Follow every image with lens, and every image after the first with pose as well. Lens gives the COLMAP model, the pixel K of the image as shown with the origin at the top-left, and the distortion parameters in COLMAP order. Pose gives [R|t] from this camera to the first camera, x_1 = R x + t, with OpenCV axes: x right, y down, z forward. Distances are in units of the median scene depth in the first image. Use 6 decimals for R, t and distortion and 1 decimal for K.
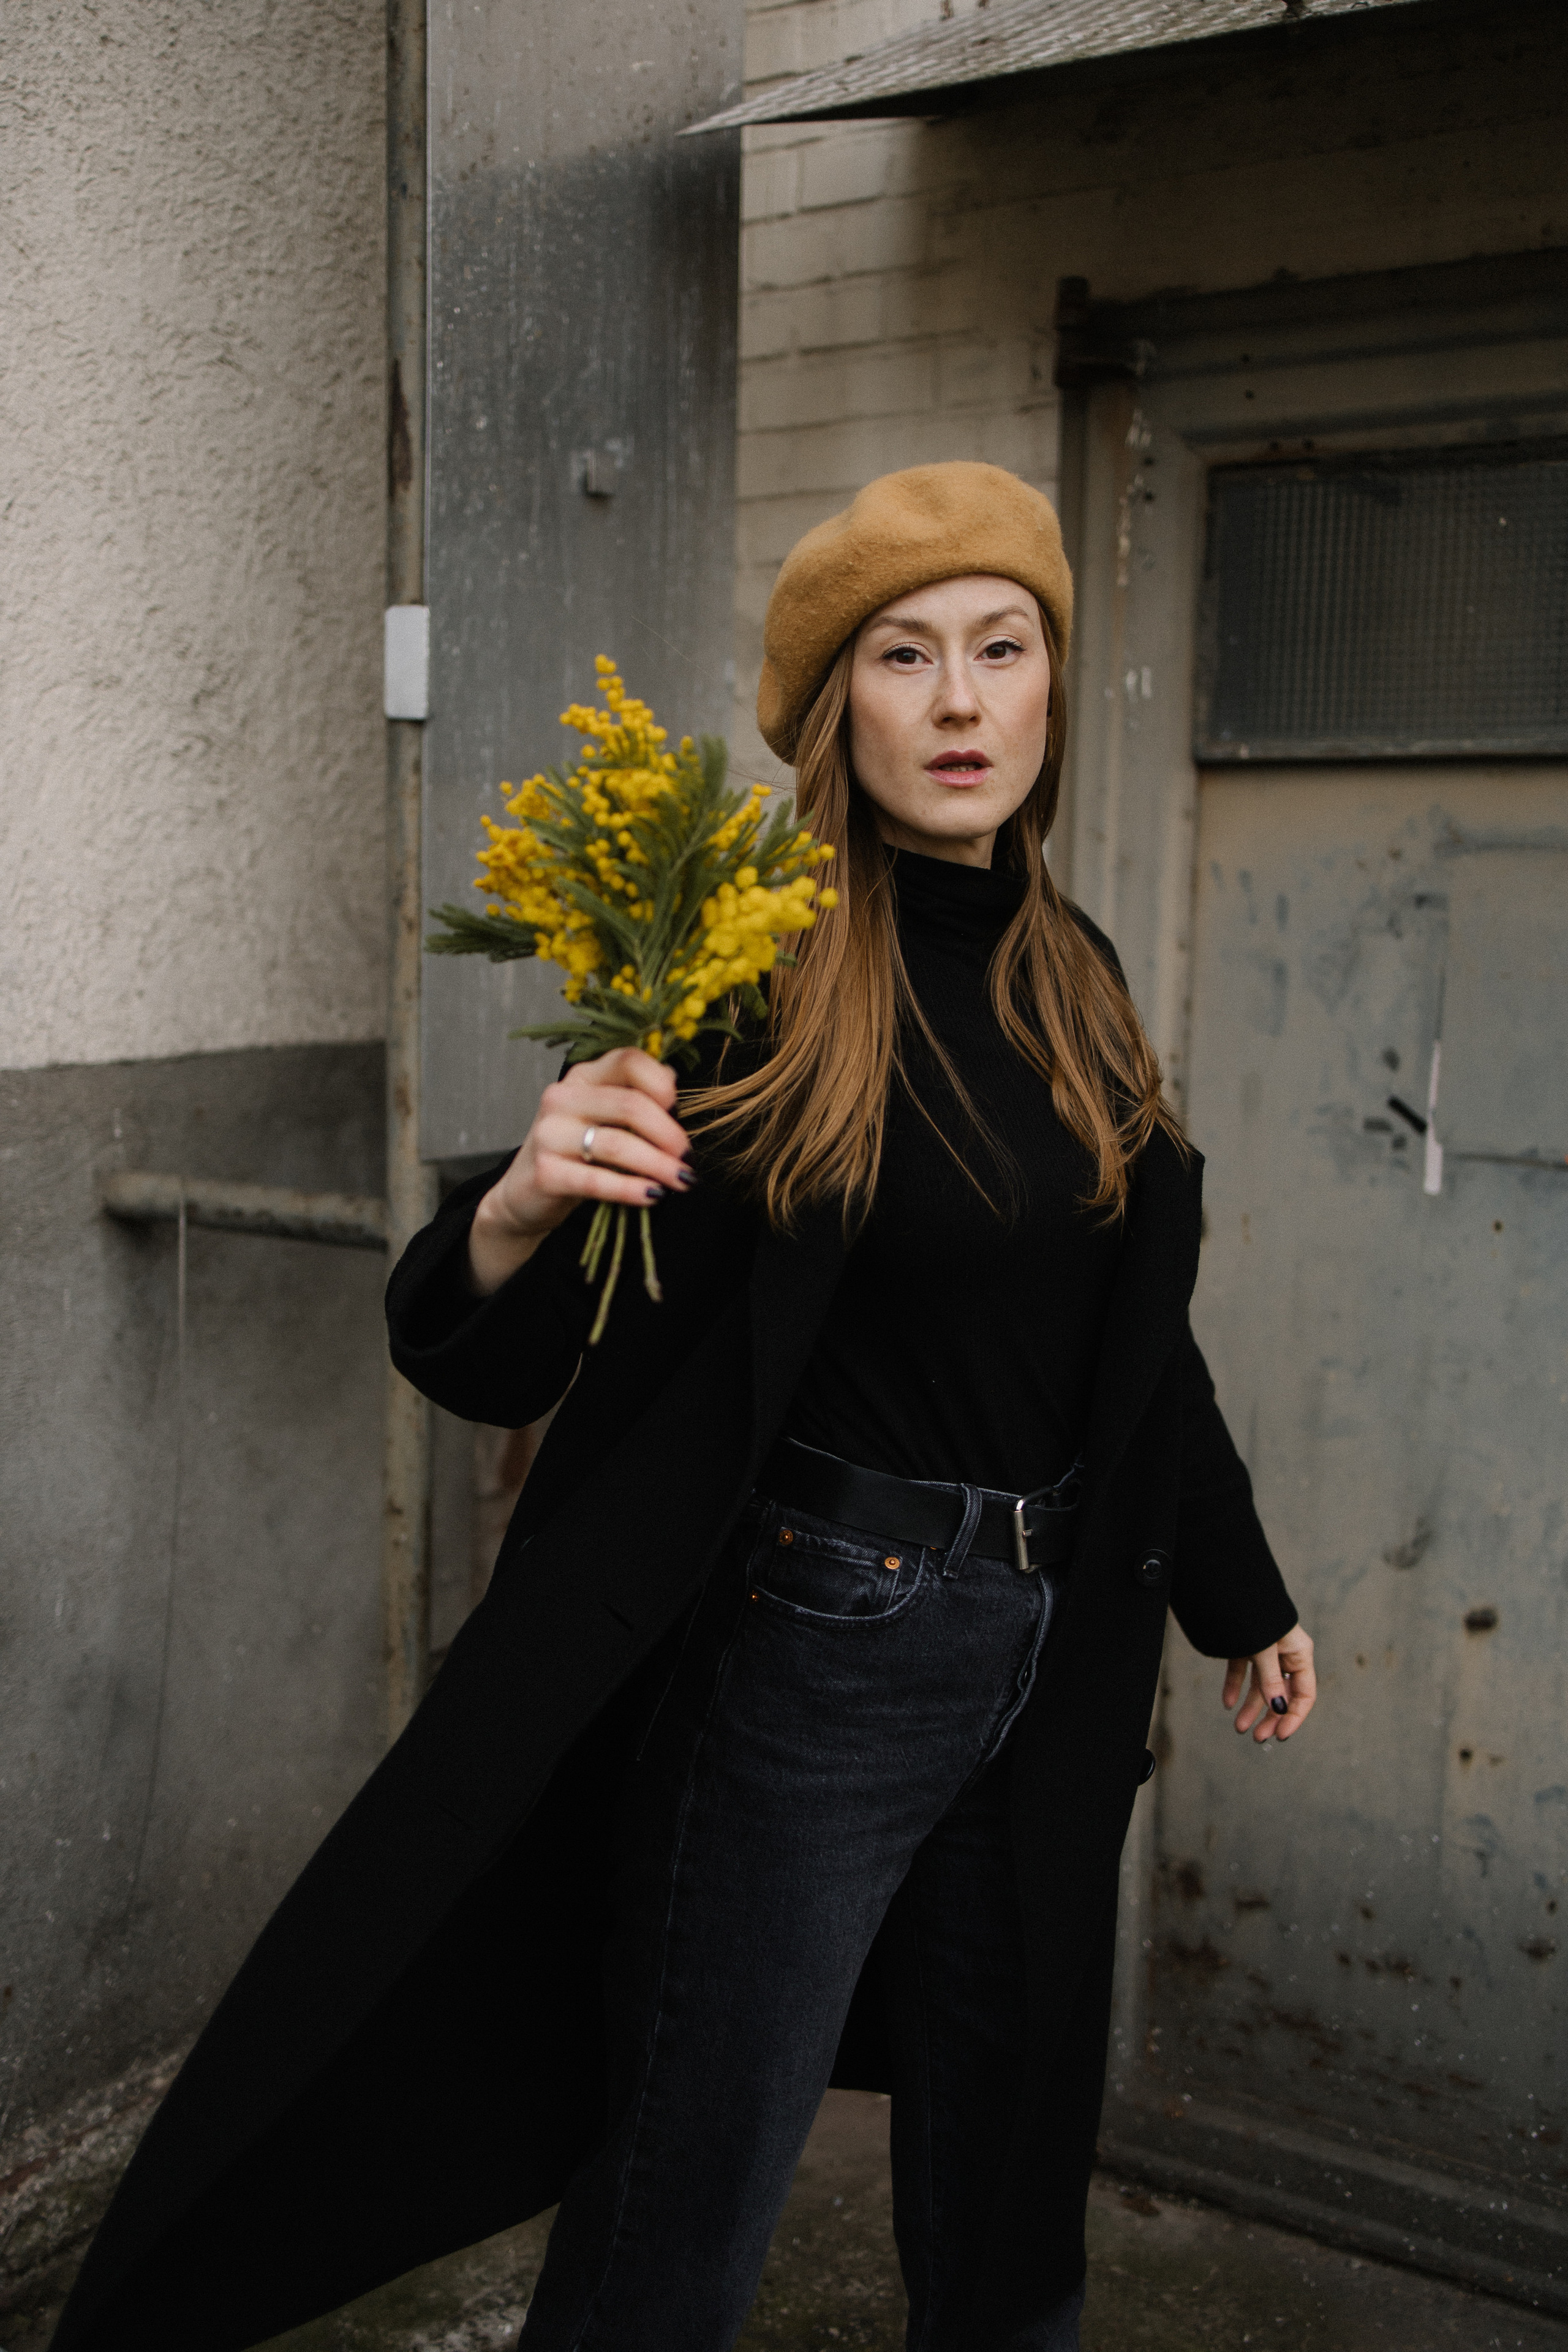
lens RADIAL K [[2363.2, 0, 792.9], [0, 2363.2, 1190.9], [0, 0, 1]] dist [0.009024, 0.000000]
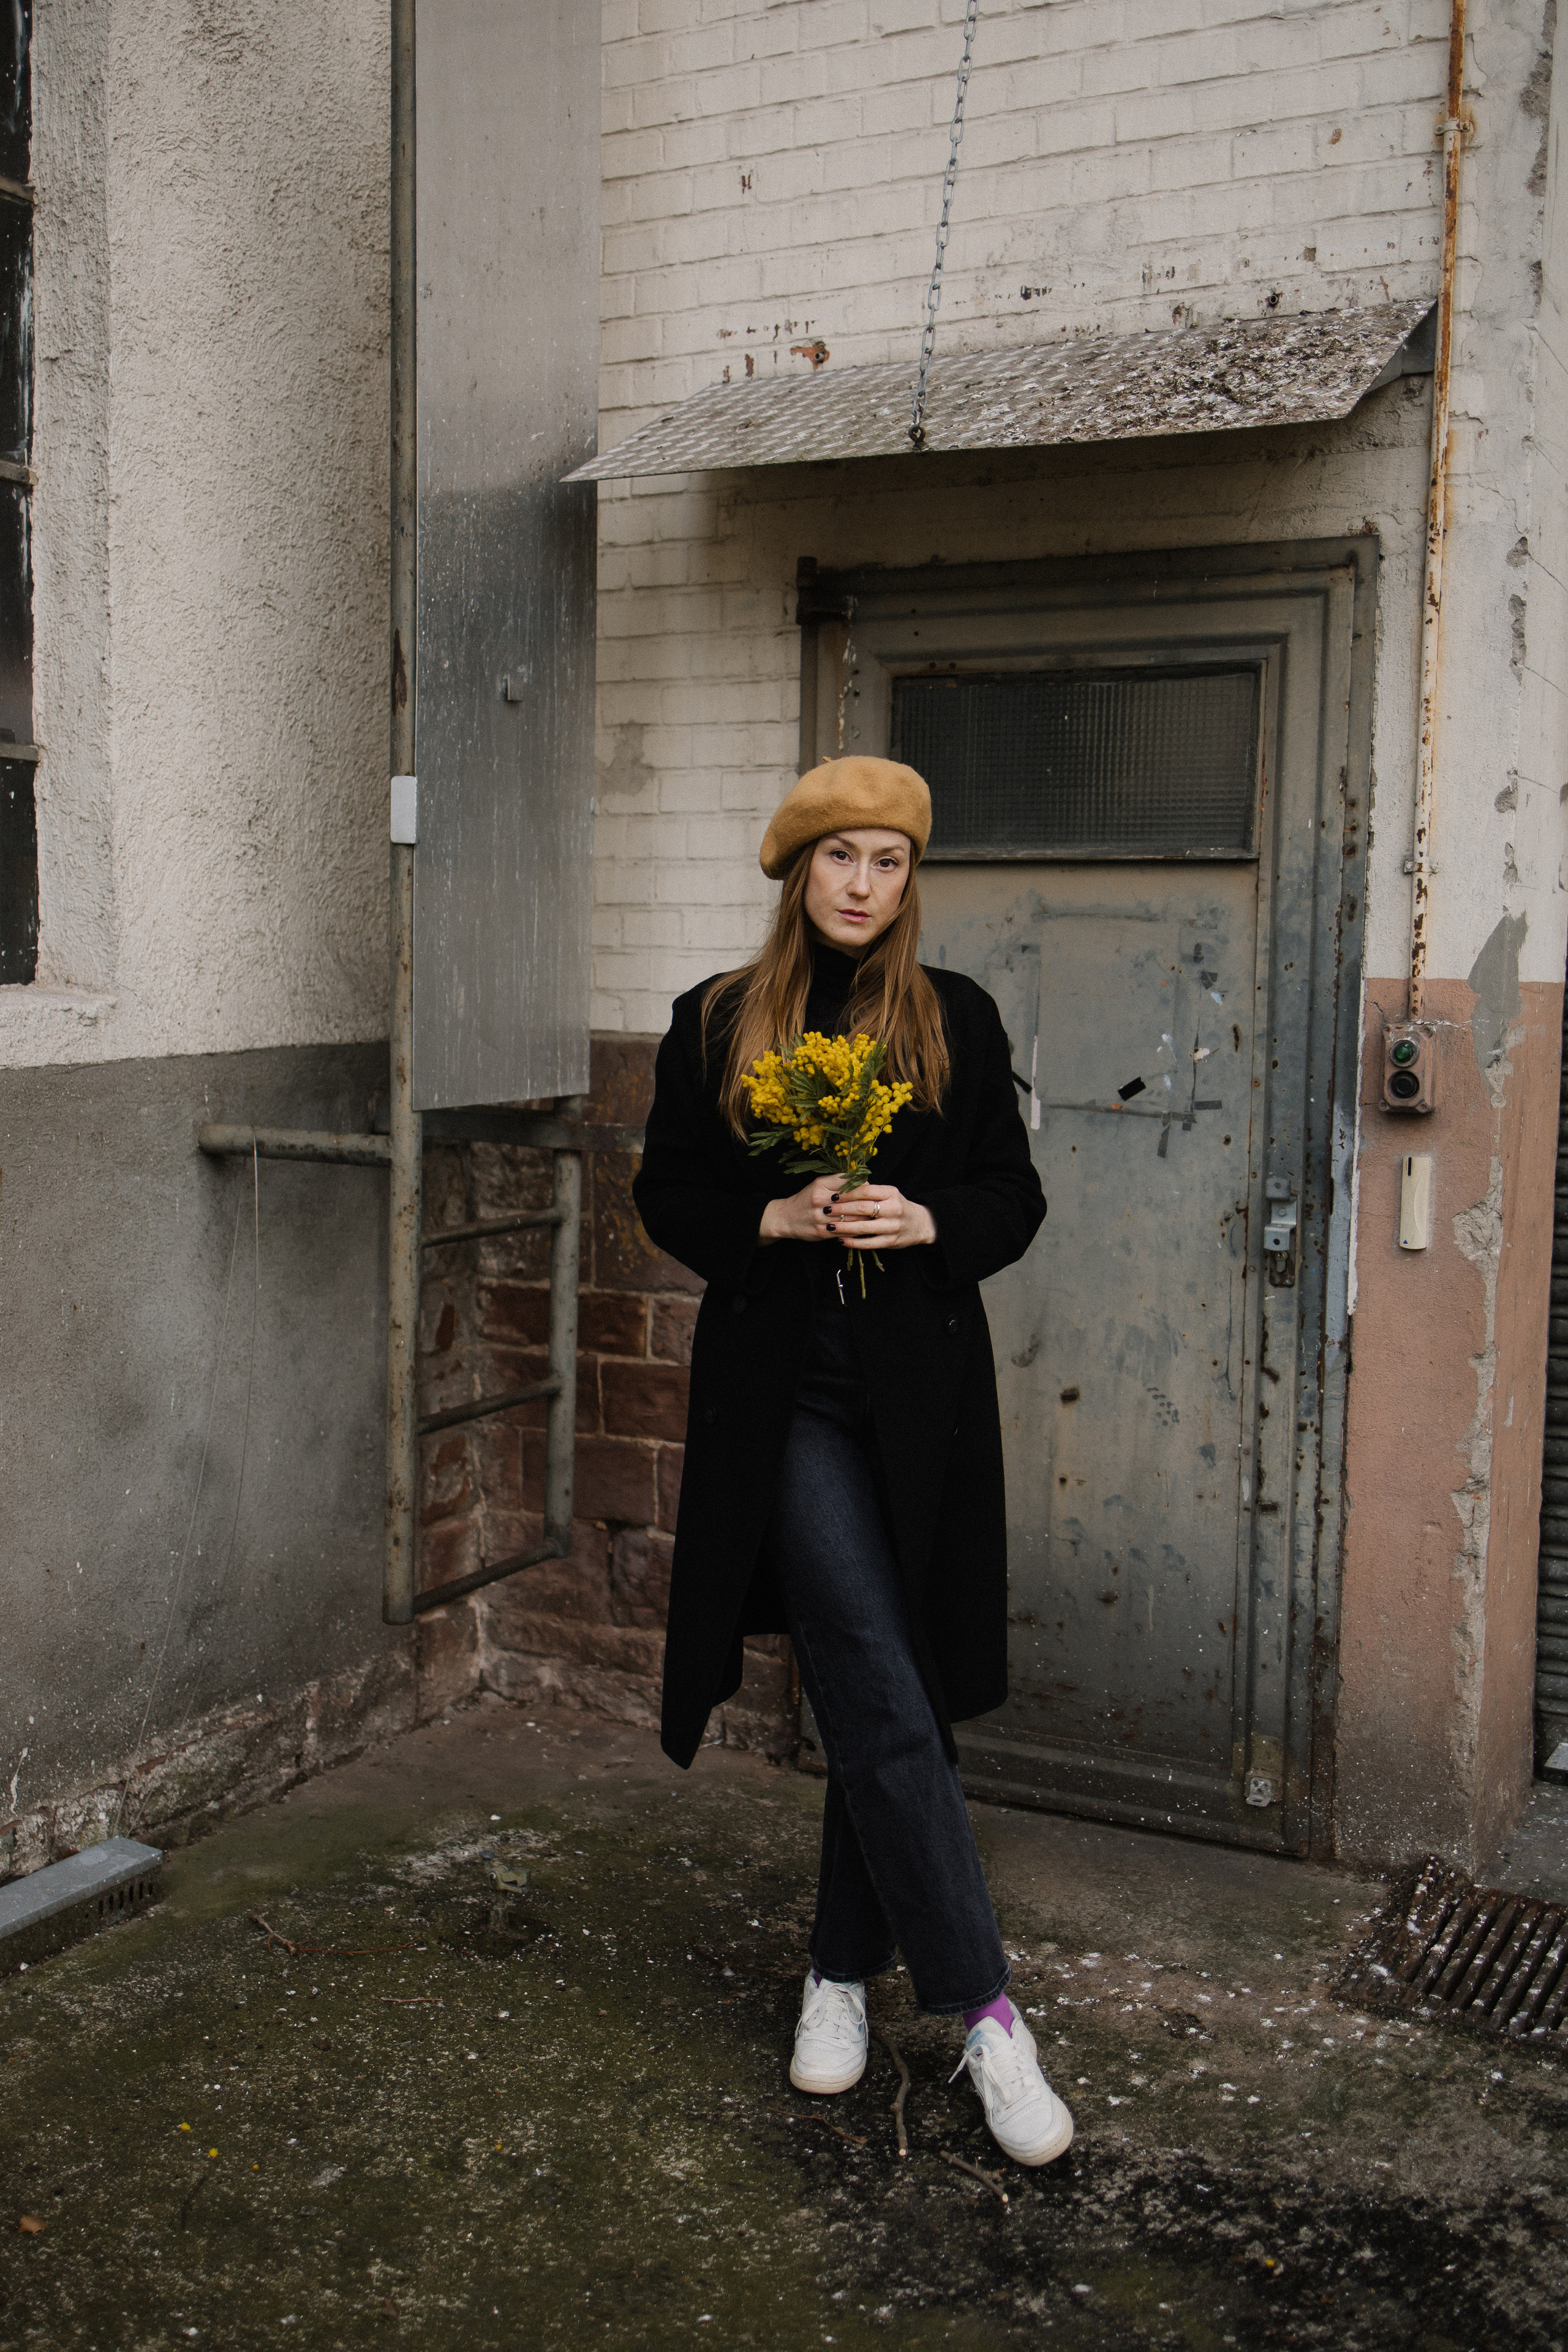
lens RADIAL K [[2363.2, 0, 805.6], [0, 2363.2, 1204.8], [0, 0, 1]] dist [0.009024, 0.000000]
pose [[0.996387, -0.012818, 0.083952, -0.021631], [0.013510, 0.999879, -0.007687, 0.062395], [-0.083844, 0.008794, 0.996440, -0.590156]]
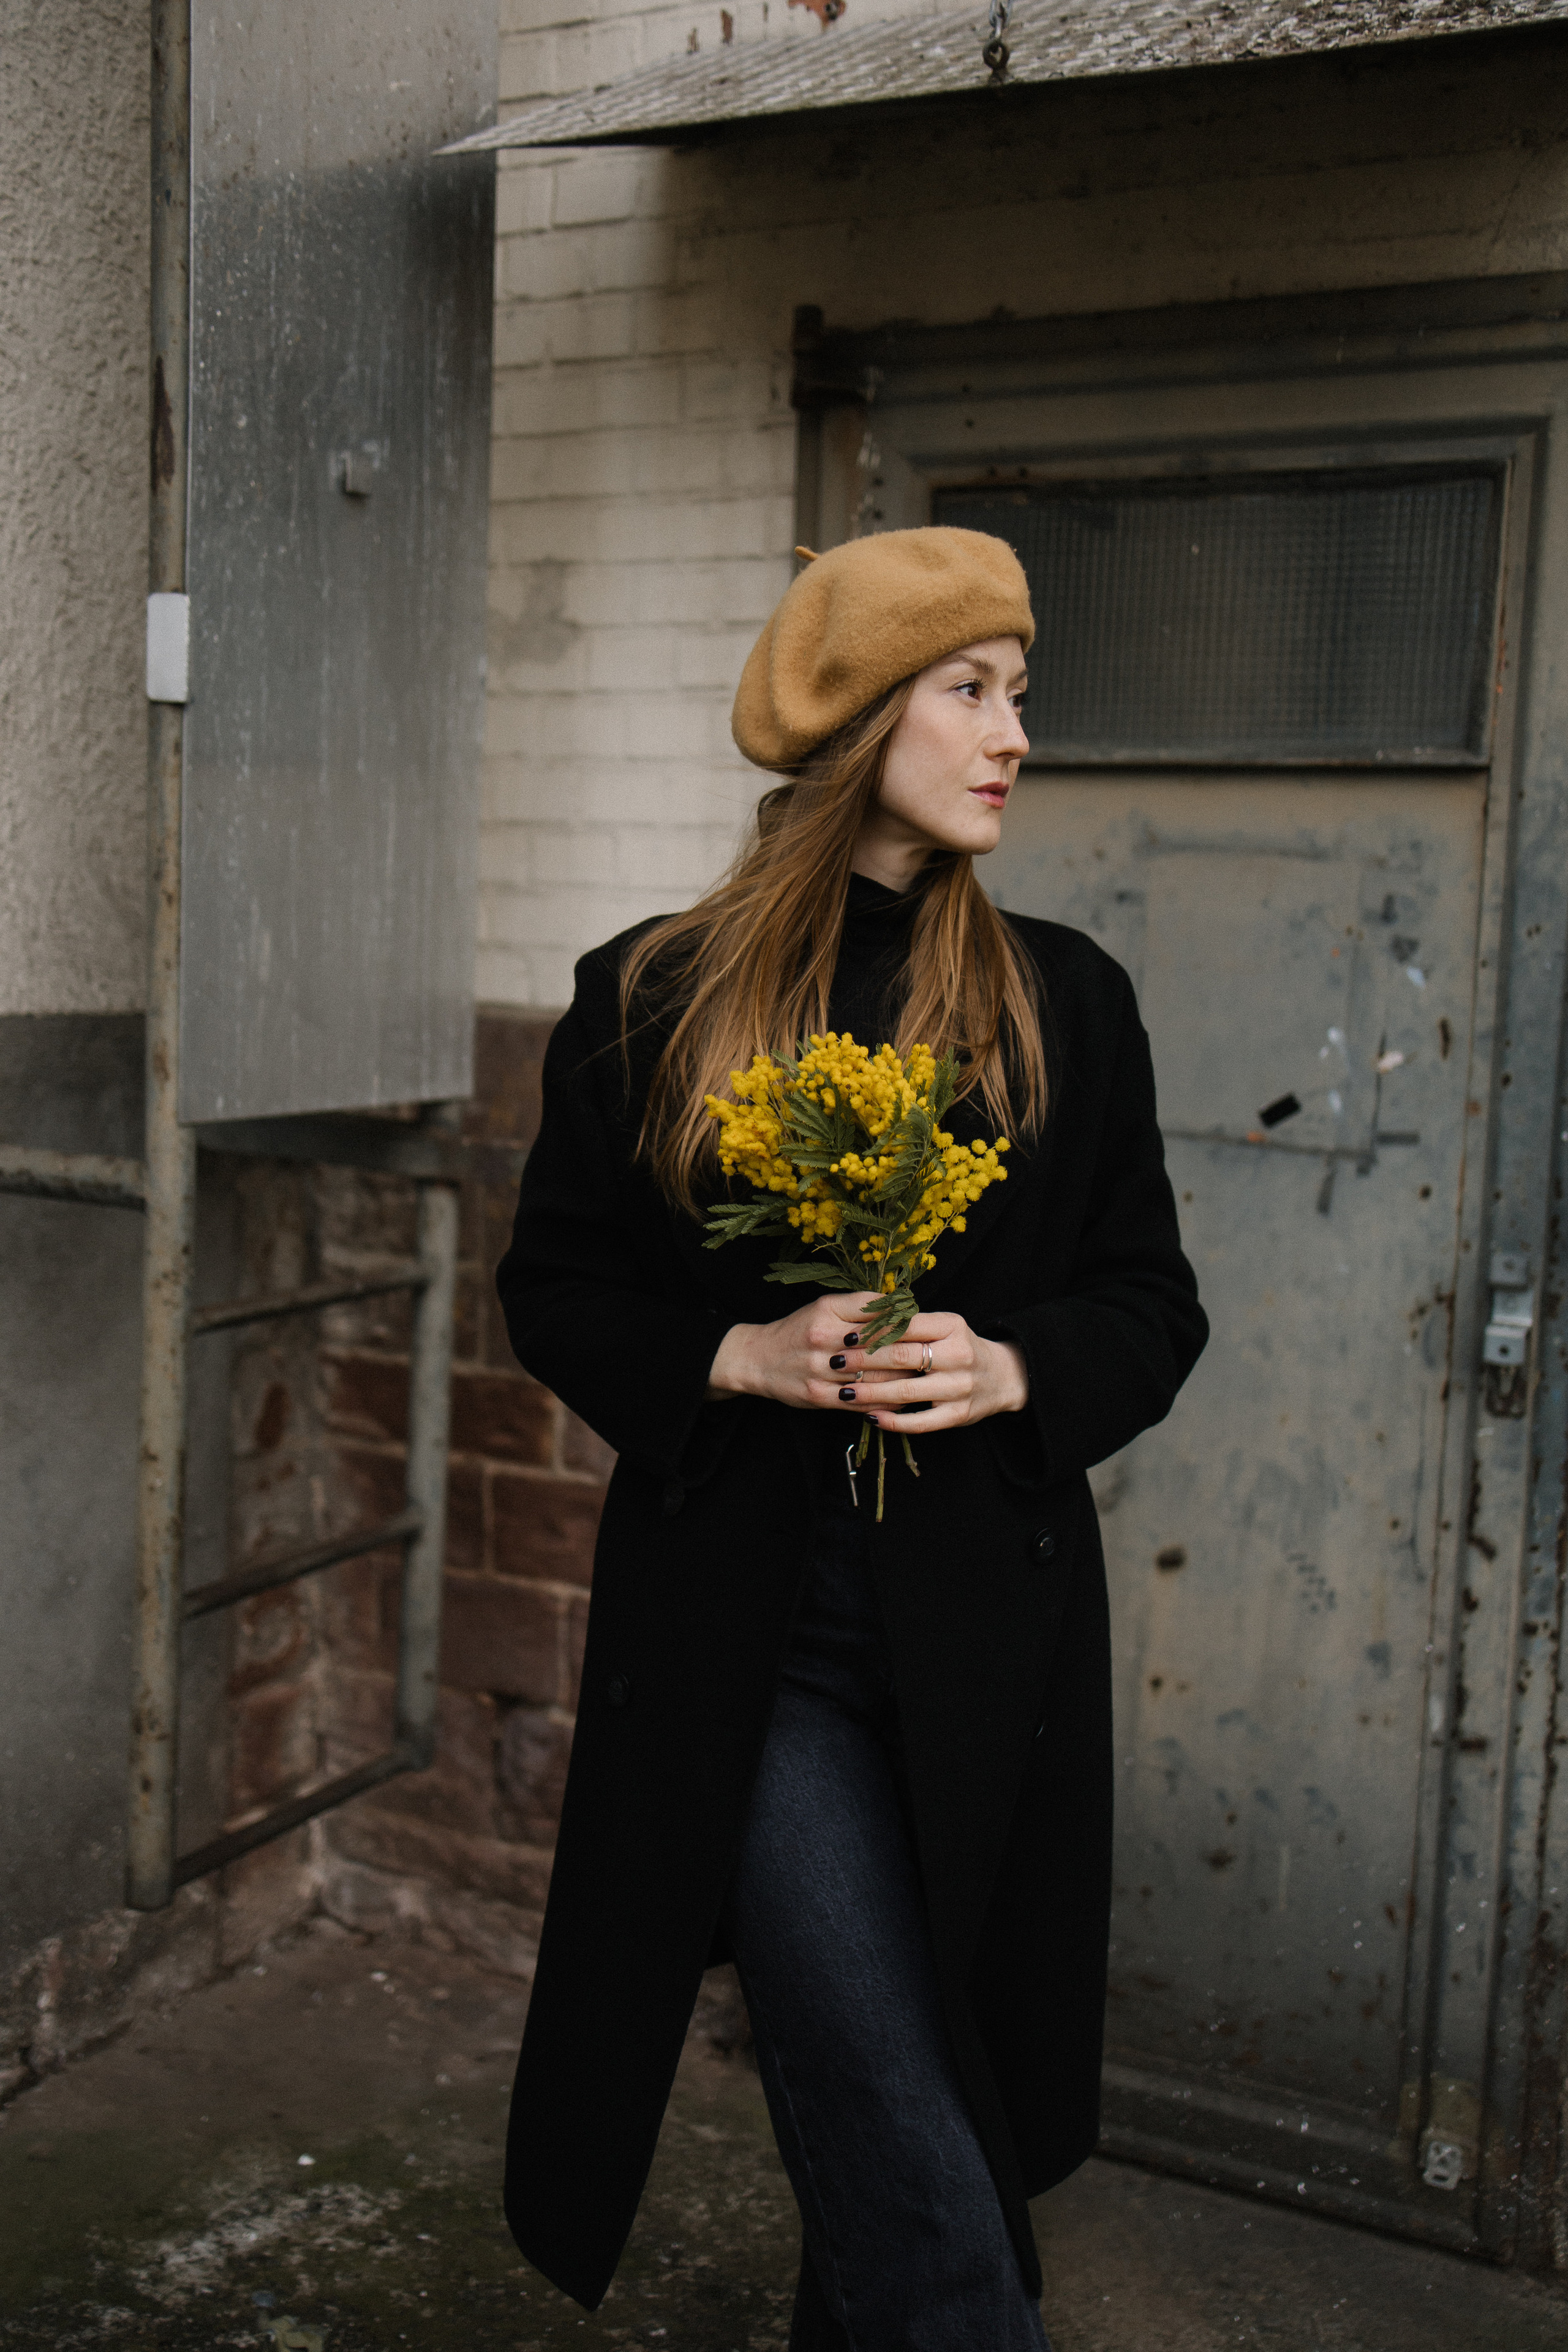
lens RADIAL K [[2363.2, 0, 799.8], [0, 2363.2, 1205.5], [0, 0, 1]] dist [0.009024, 0.000000]
pose [[0.995120, 0.008138, 0.098341, 0.013034], [-0.008769, 0.999944, 0.005993, 0.013823], [-0.098287, -0.006826, 0.995135, -0.065651]]
